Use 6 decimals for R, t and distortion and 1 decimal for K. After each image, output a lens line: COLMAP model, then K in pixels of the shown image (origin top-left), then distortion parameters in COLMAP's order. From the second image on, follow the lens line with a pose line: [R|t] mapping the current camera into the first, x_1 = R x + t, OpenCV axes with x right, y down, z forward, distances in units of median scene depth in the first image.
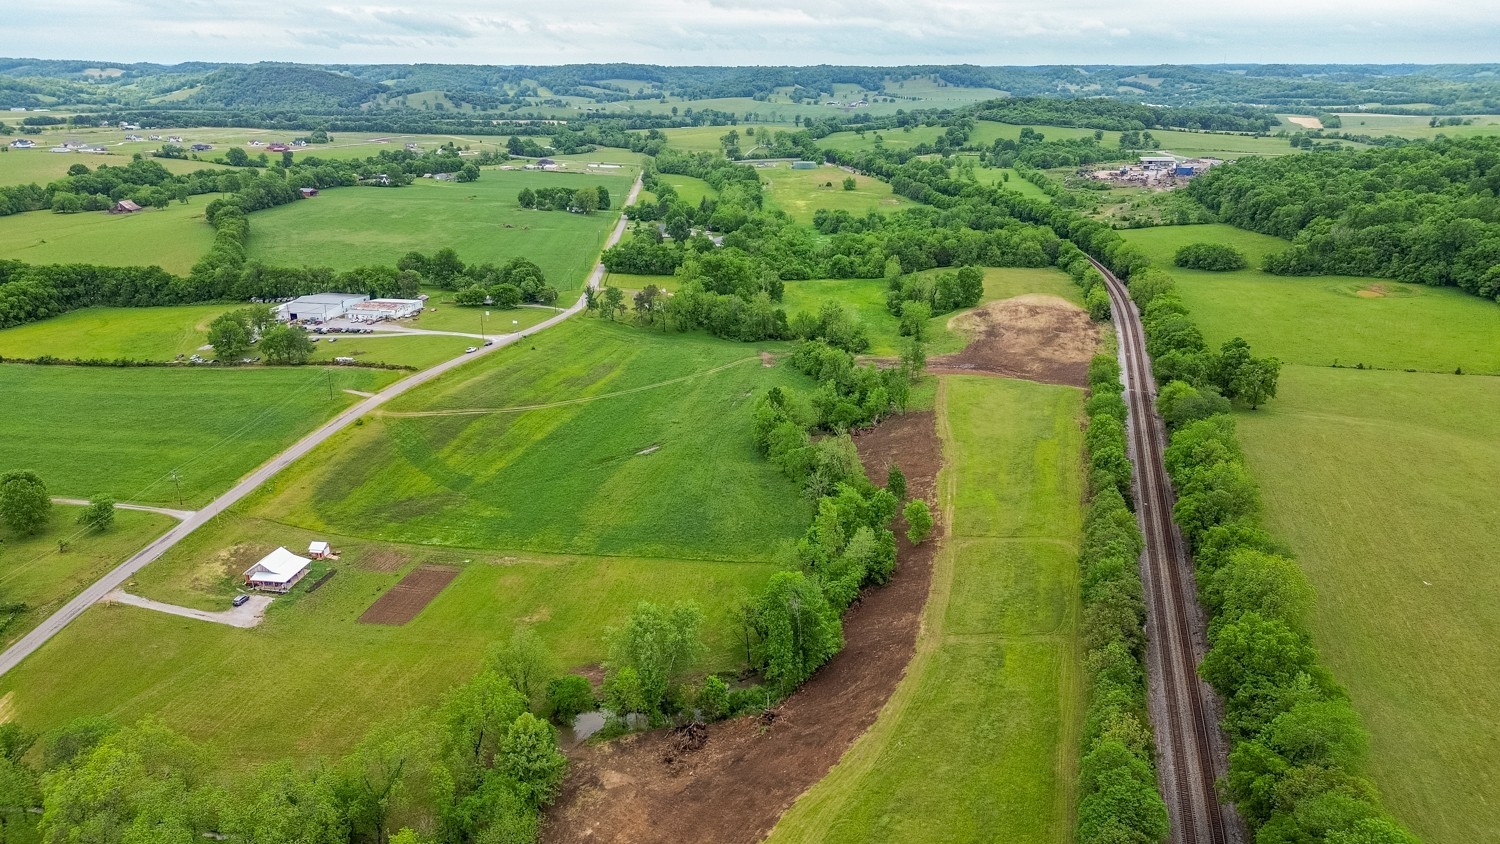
lens RADIAL K [[1056.5, 0, 754.3], [0, 1056.5, 434.2], [0, 0, 1]] dist [0.067836, -0.070008]
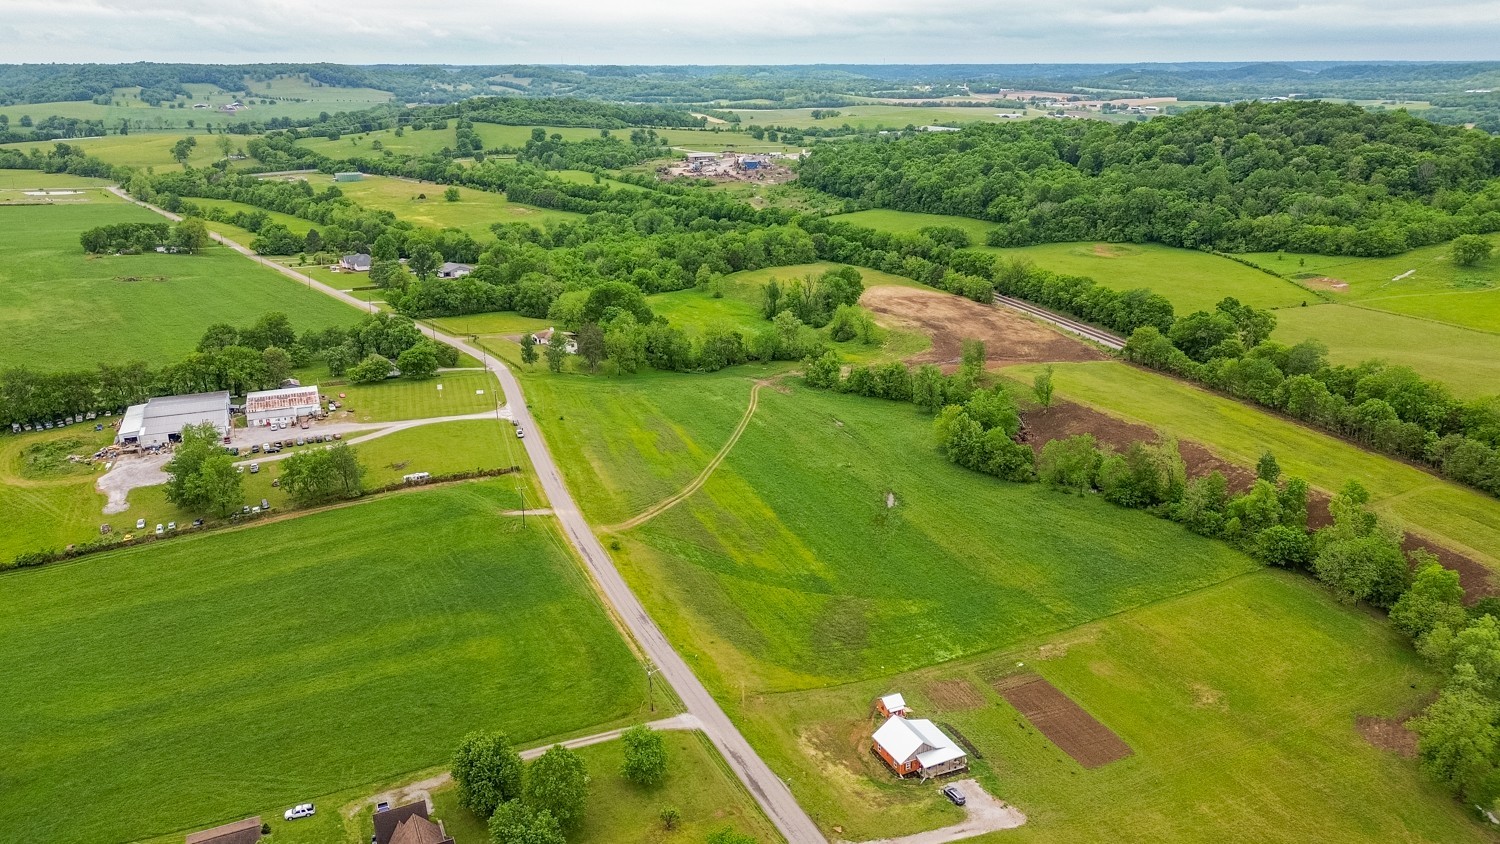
lens RADIAL K [[1069.2, 0, 747.6], [0, 1069.2, 422.1], [0, 0, 1]] dist [0.065274, -0.061471]
pose [[0.829039, -0.179811, 0.529492, -0.261942], [0.186734, 0.981557, 0.040953, -0.042727], [-0.527090, 0.064922, 0.847326, 0.119304]]
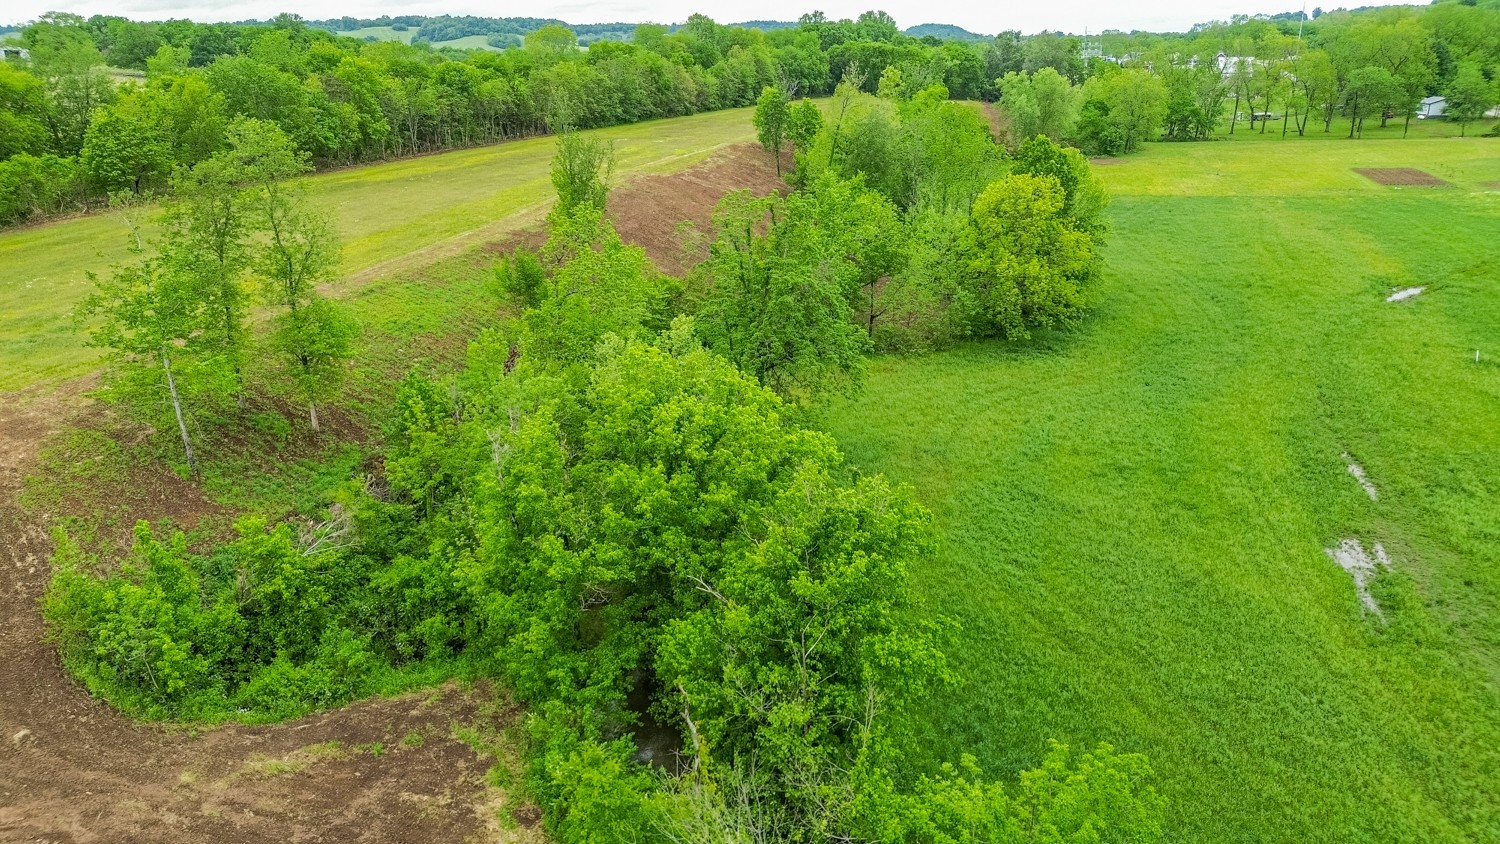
lens RADIAL K [[1061.2, 0, 749.0], [0, 1061.2, 423.6], [0, 0, 1]] dist [0.070315, -0.069779]
pose [[-0.996241, -0.012168, 0.085762, 0.028577], [0.043932, 0.782315, 0.621331, -0.066911], [-0.074653, 0.622764, -0.778840, 0.513853]]
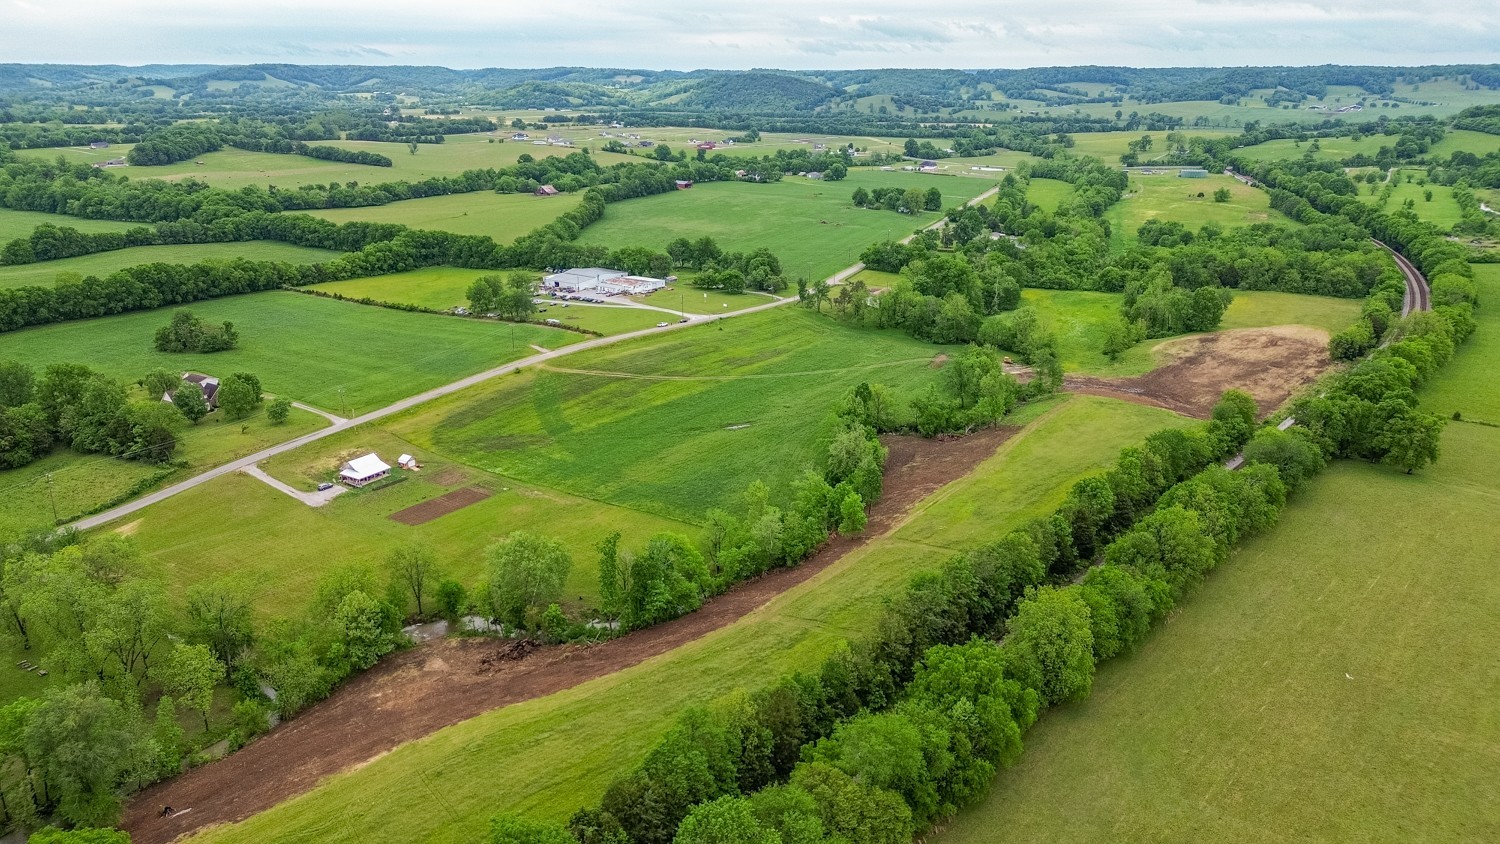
lens RADIAL K [[1056.5, 0, 754.3], [0, 1056.5, 434.2], [0, 0, 1]] dist [0.067836, -0.070008]
pose [[0.909002, 0.133207, -0.394932, 0.134802], [-0.134410, 0.990617, 0.024758, -0.002368], [0.394524, 0.030577, 0.918377, 0.006806]]
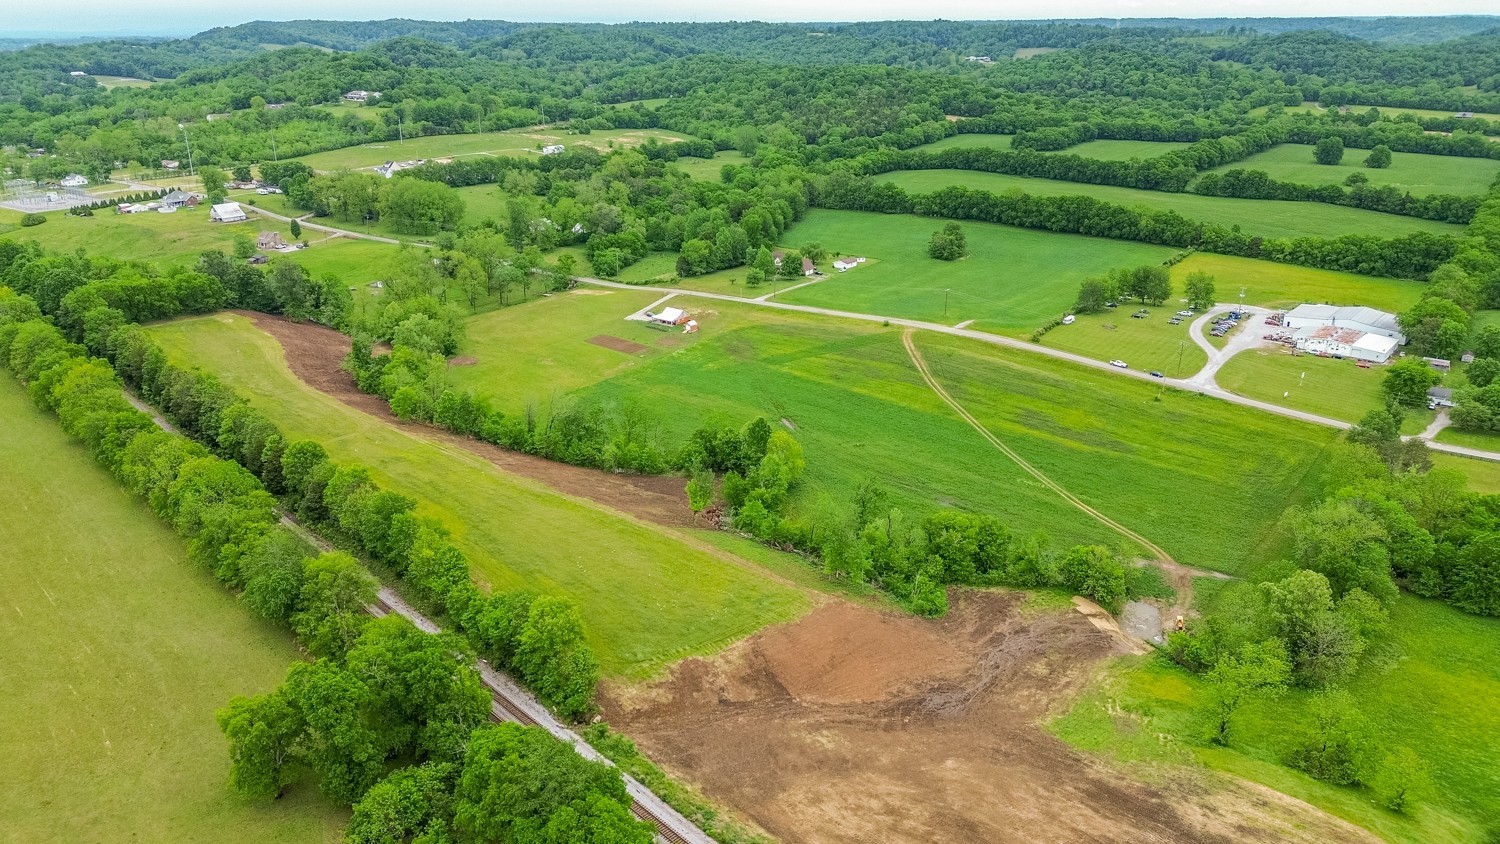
lens RADIAL K [[1069.2, 0, 747.6], [0, 1069.2, 422.1], [0, 0, 1]] dist [0.065274, -0.061471]
pose [[-0.491280, 0.303398, -0.816452, 0.287107], [-0.284061, 0.830309, 0.479475, -0.178035], [0.823379, 0.467479, -0.321731, 0.509131]]
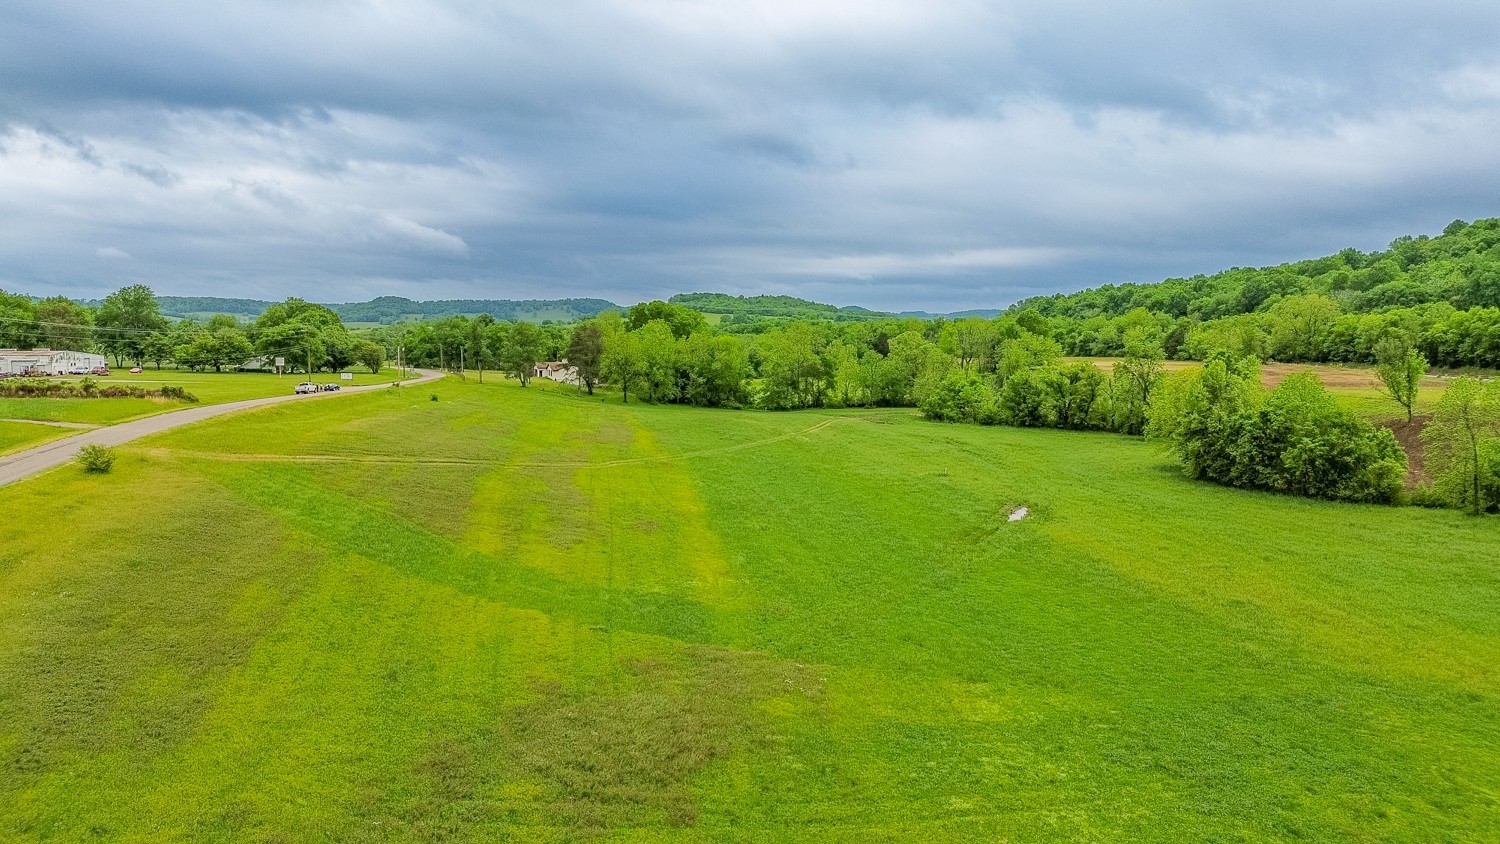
lens RADIAL K [[1053.7, 0, 747.5], [0, 1053.7, 422.5], [0, 0, 1]] dist [0.068979, -0.070957]
pose [[0.933915, -0.038086, 0.355460, -0.122740], [0.121665, 0.968817, -0.215850, 0.020298], [-0.336155, 0.244832, 0.909427, 0.277503]]
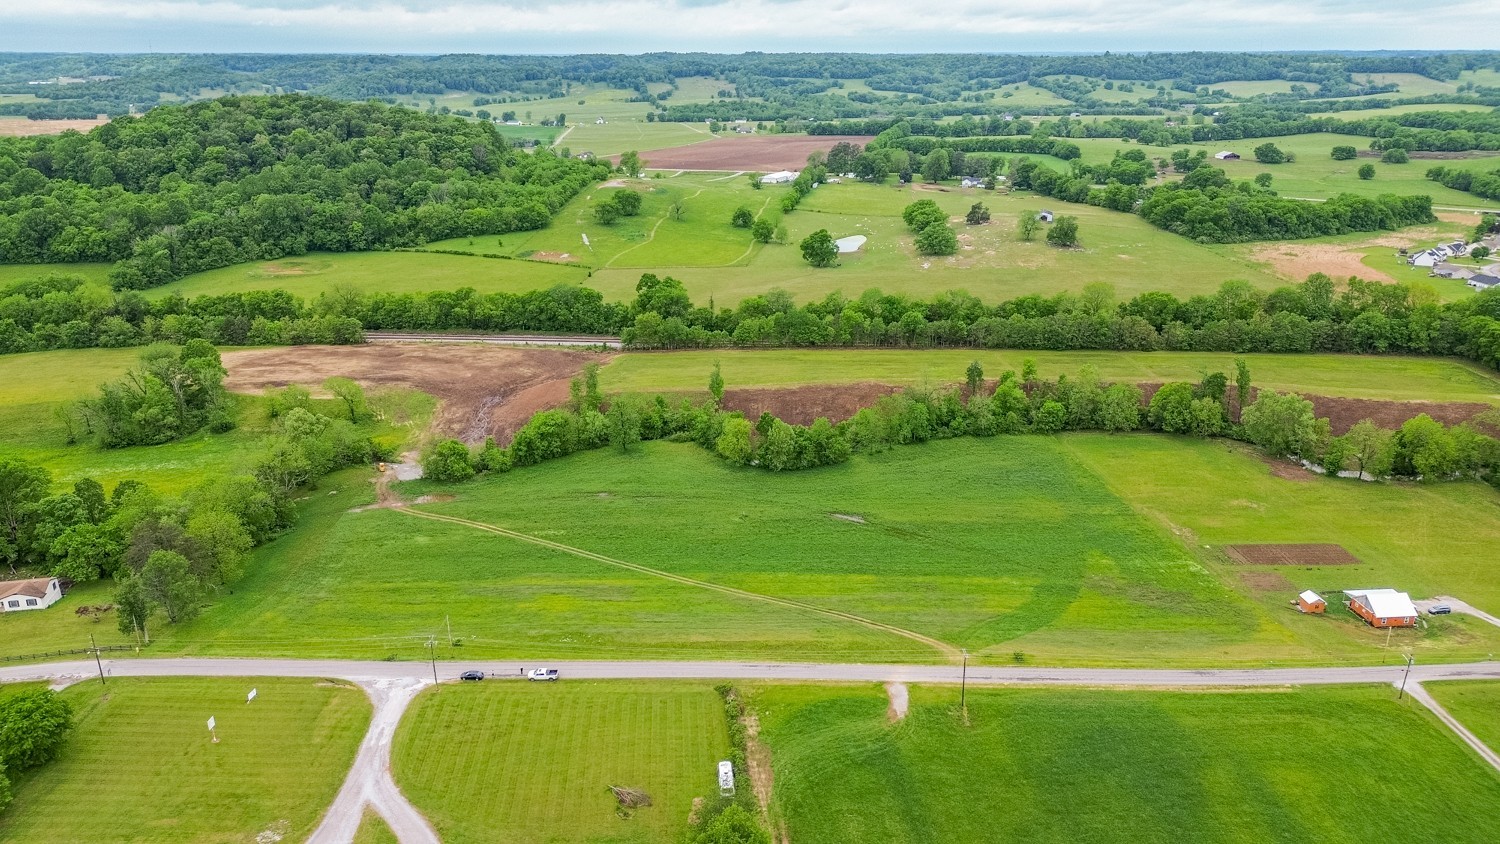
lens RADIAL K [[1053.7, 0, 747.5], [0, 1053.7, 422.5], [0, 0, 1]] dist [0.068979, -0.070957]
pose [[-0.219066, -0.322377, 0.920914, -0.327128], [0.322383, 0.866917, 0.380163, -0.155561], [-0.920912, 0.380168, -0.085984, 0.442110]]
